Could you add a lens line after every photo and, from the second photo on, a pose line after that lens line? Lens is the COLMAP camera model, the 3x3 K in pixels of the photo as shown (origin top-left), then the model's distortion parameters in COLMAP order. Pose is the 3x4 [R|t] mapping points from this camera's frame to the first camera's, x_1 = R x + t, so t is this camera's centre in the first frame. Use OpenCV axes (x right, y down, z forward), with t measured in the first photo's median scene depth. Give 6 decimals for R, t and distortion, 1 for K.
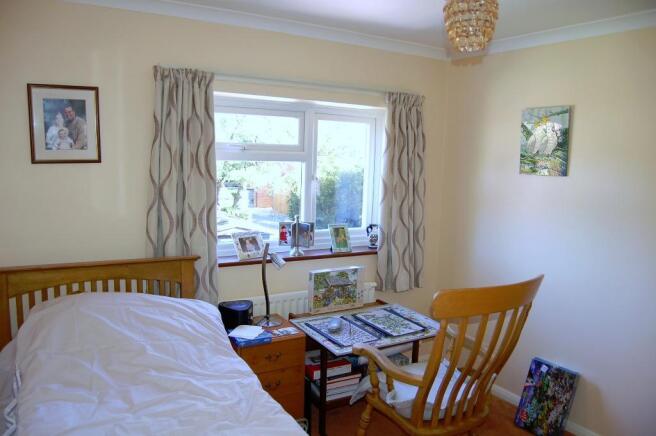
lens RADIAL K [[515.7, 0, 327.6], [0, 515.7, 219.9], [0, 0, 1]] dist [-0.087653, 0.027300]
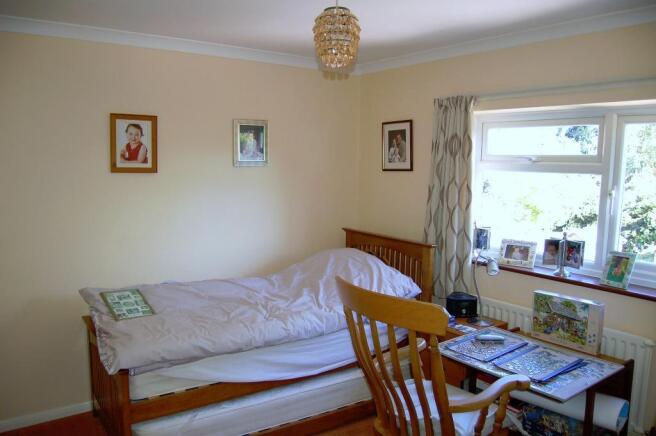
lens RADIAL K [[515.7, 0, 327.5], [0, 515.7, 217.8], [0, 0, 1]] dist [-0.087653, 0.027300]
pose [[0.095971, 0.083471, -0.991878, 0.827272], [-0.131790, 0.988770, 0.070458, -0.043657], [0.986621, 0.123958, 0.105894, 0.514751]]
